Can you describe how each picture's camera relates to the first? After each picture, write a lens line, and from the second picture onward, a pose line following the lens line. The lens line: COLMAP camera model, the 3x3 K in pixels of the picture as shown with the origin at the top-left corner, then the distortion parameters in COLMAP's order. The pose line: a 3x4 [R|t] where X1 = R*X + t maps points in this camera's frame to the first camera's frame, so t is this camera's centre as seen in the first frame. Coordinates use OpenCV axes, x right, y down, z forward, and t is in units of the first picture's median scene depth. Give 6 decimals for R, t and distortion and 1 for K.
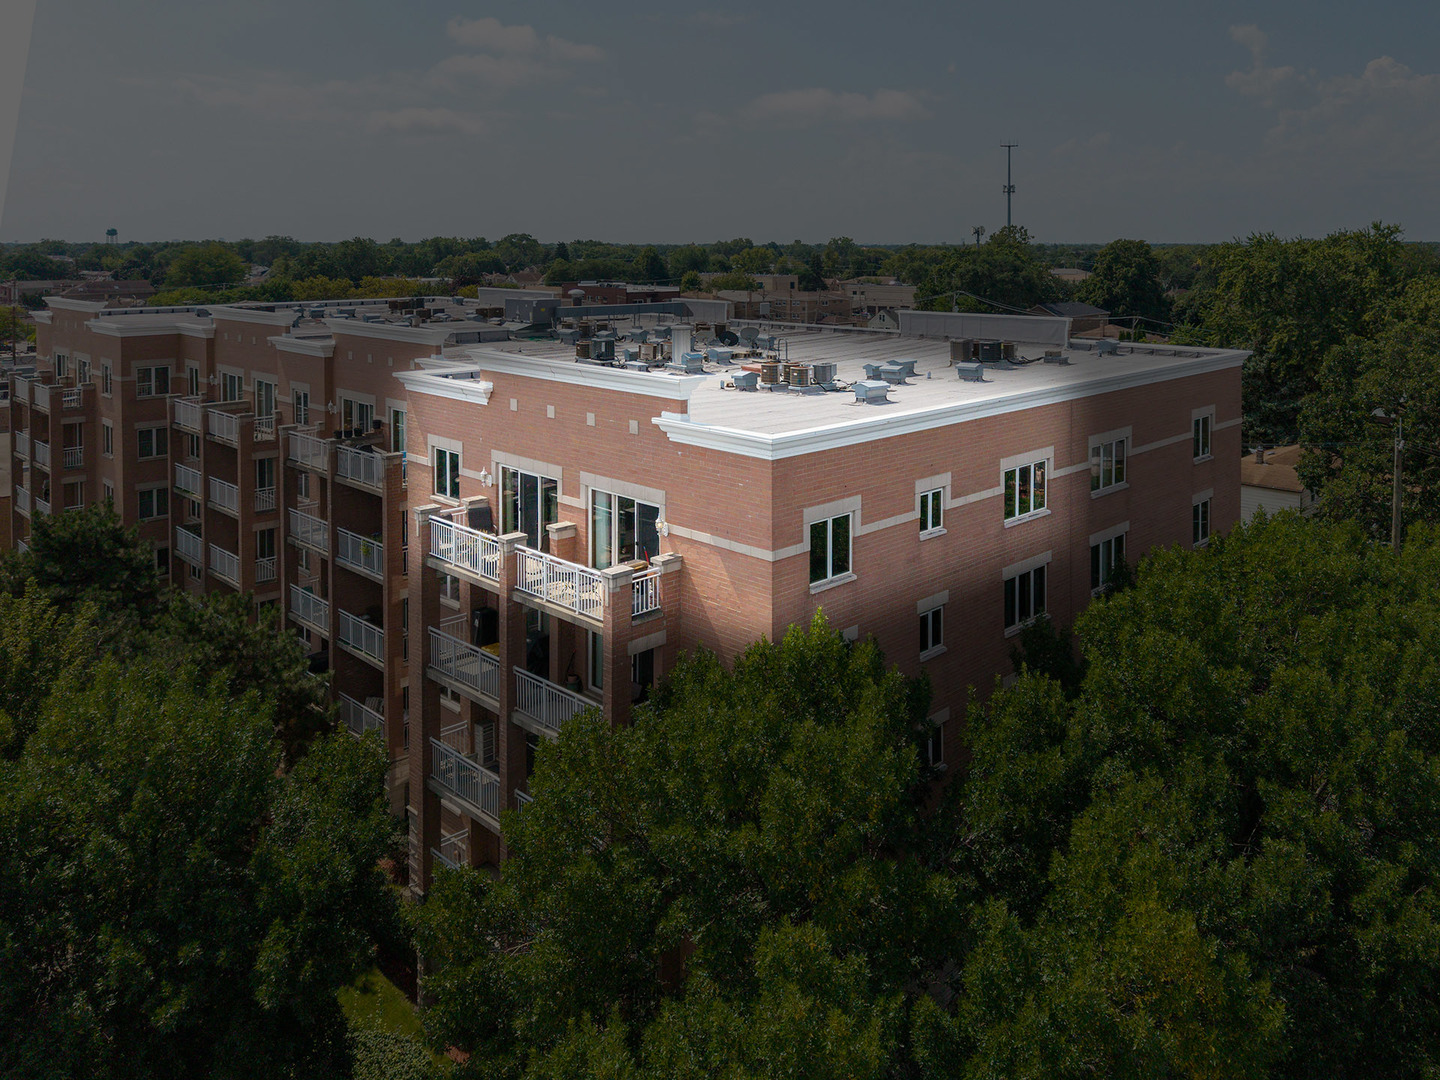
lens RADIAL K [[1079.5, 0, 720.0], [0, 1079.5, 540.0], [0, 0, 1]] dist [0.005840, -0.007884]
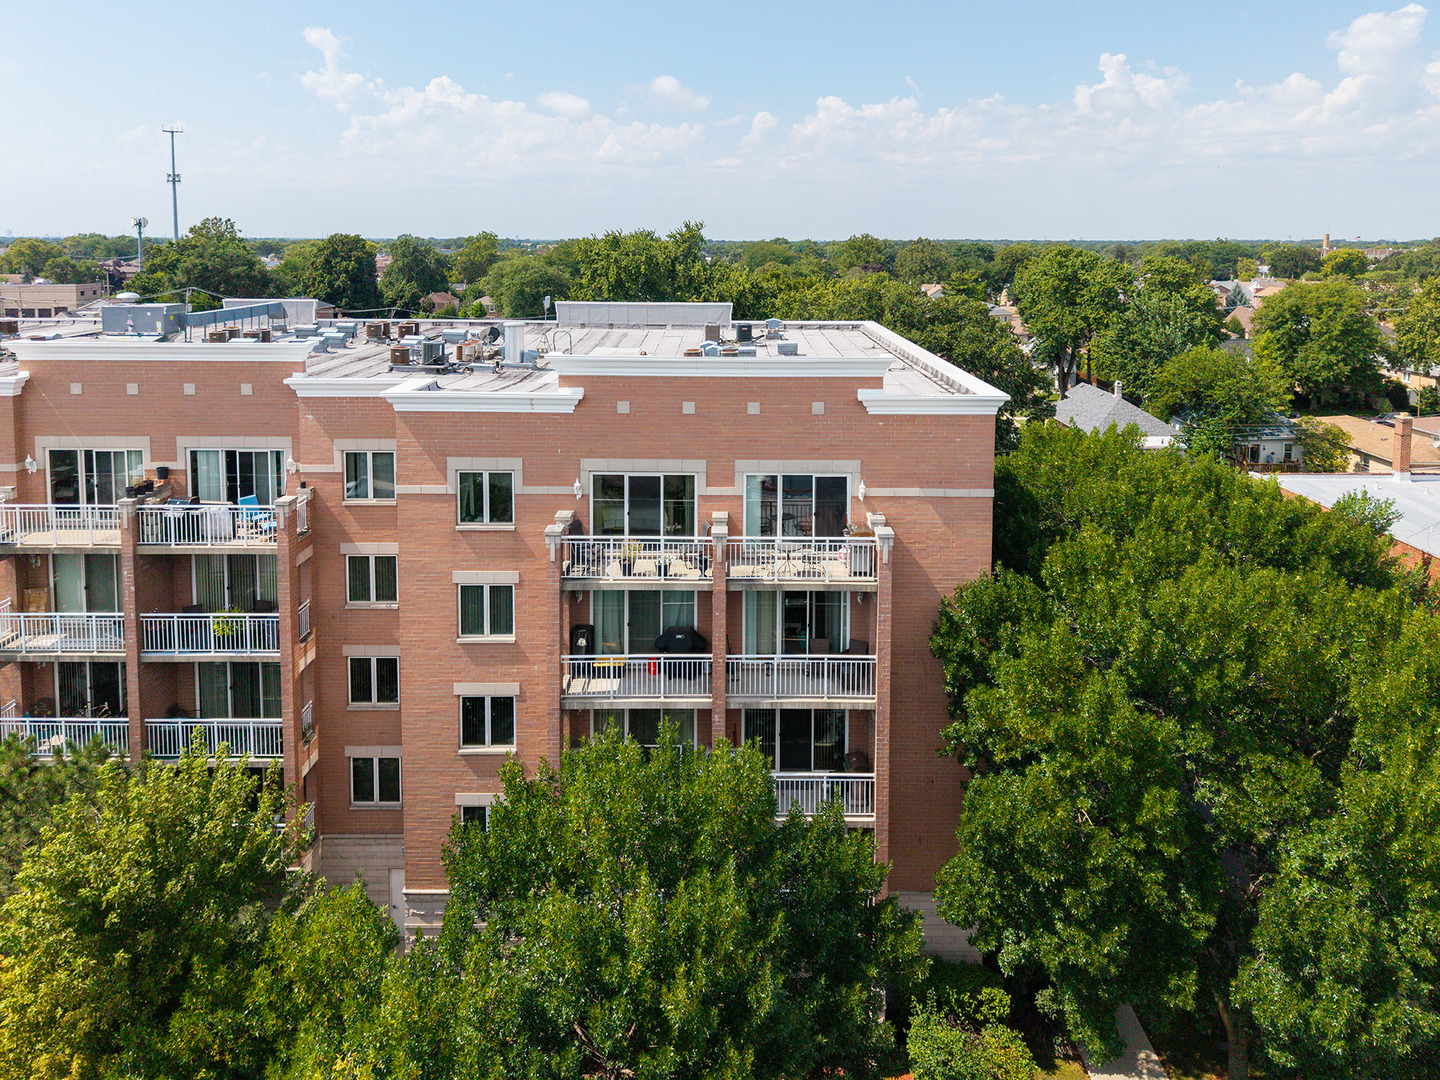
lens RADIAL K [[1029.9, 0, 720.0], [0, 1029.9, 540.0], [0, 0, 1]] dist [0.047059, -0.000813]
pose [[0.720768, -0.196156, 0.664843, -0.323823], [0.186427, 0.978642, 0.086632, -0.030592], [-0.667637, 0.061503, 0.741943, 0.109765]]
